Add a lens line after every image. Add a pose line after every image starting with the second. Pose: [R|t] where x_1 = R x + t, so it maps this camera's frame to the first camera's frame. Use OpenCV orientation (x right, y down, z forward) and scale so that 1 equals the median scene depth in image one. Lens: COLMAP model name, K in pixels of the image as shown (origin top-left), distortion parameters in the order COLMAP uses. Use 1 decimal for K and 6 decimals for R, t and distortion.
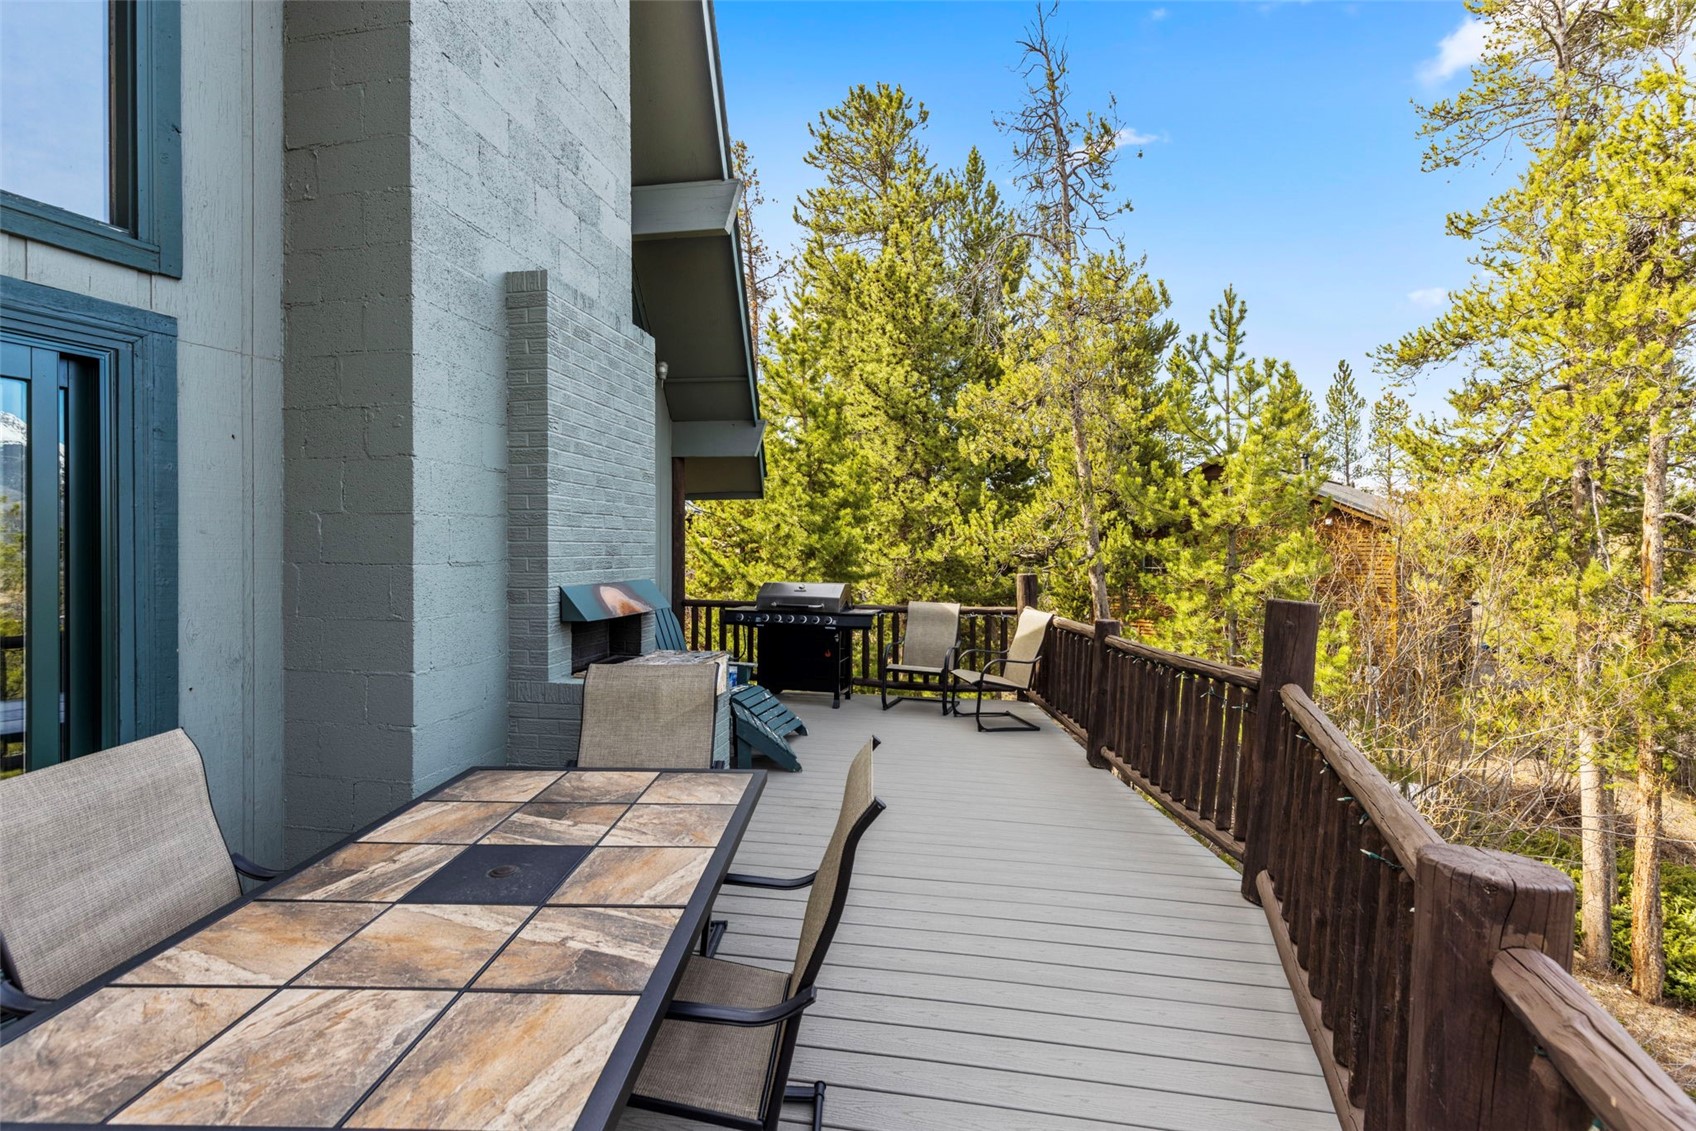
lens RADIAL K [[770.4, 0, 853.9], [0, 770.4, 557.2], [0, 0, 1]] dist [0.007811, -0.000445]
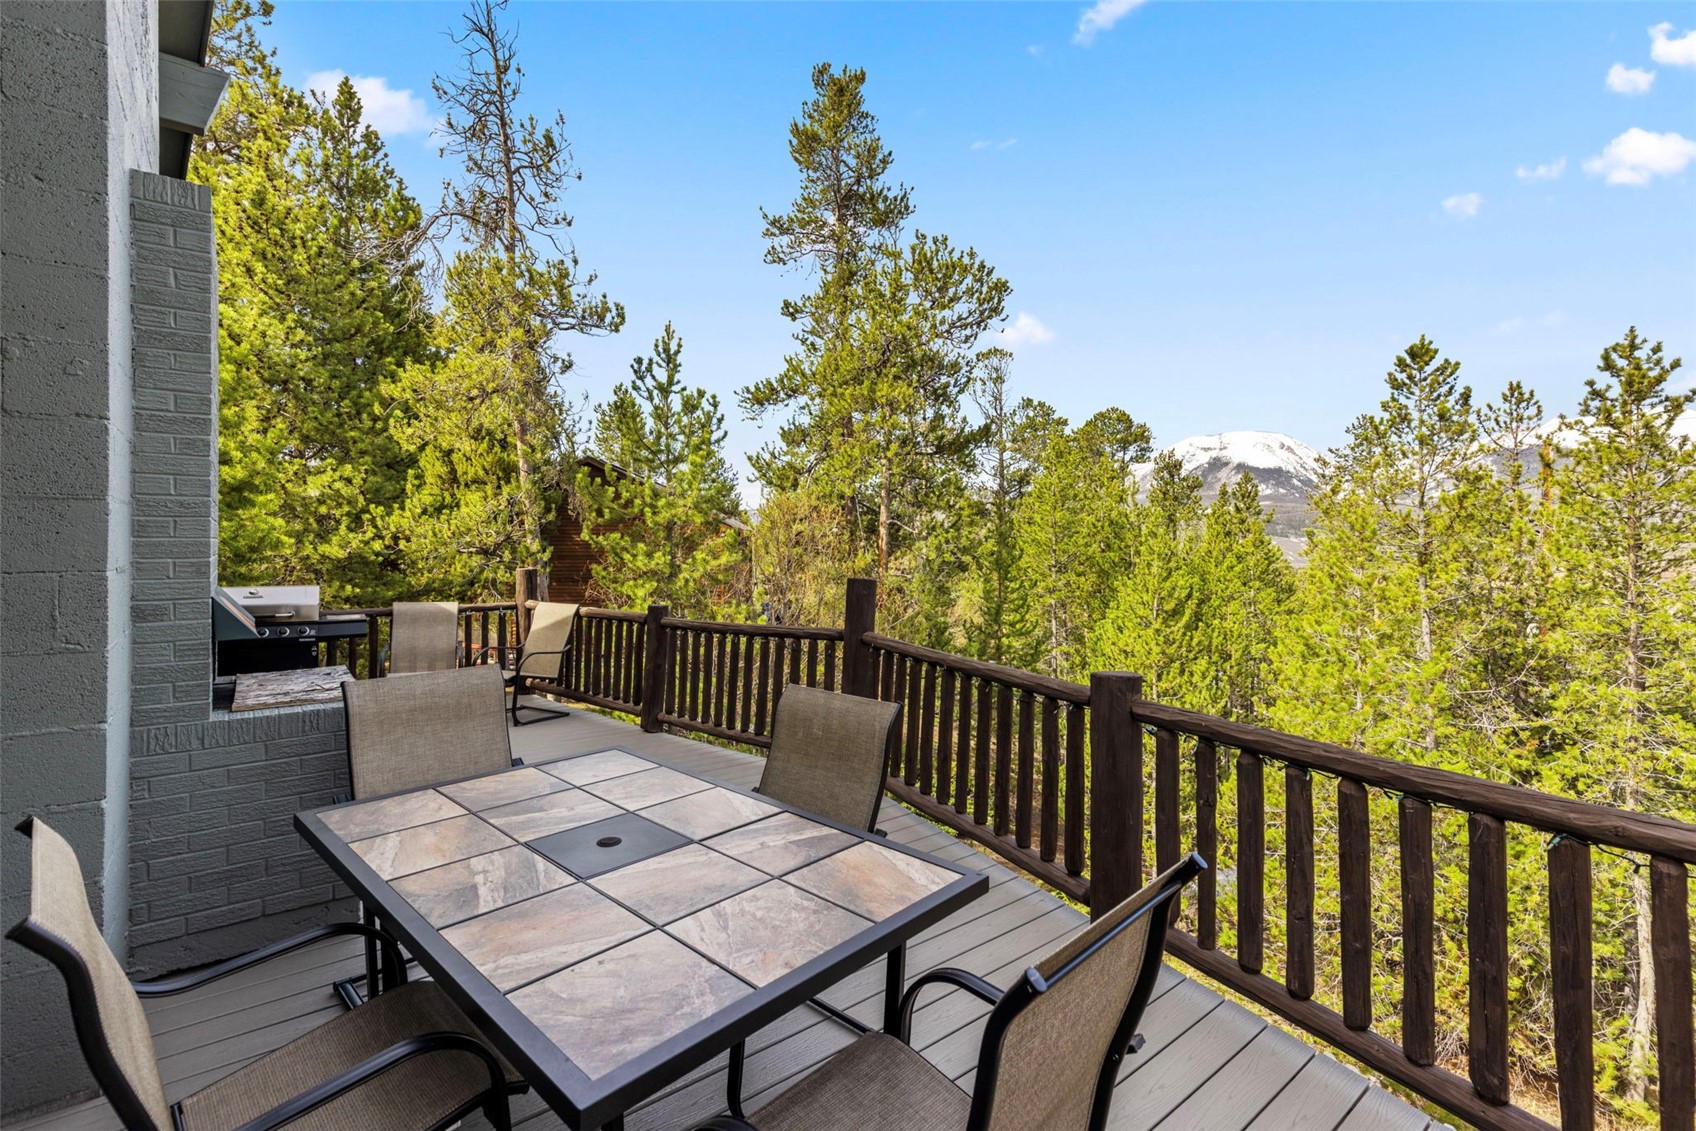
lens RADIAL K [[770.4, 0, 853.9], [0, 770.4, 557.2], [0, 0, 1]] dist [0.007811, -0.000445]
pose [[0.656872, -0.016860, 0.753813, -0.221270], [0.009866, 0.999857, 0.013766, -0.002152], [-0.753937, -0.001605, 0.656944, 0.003225]]
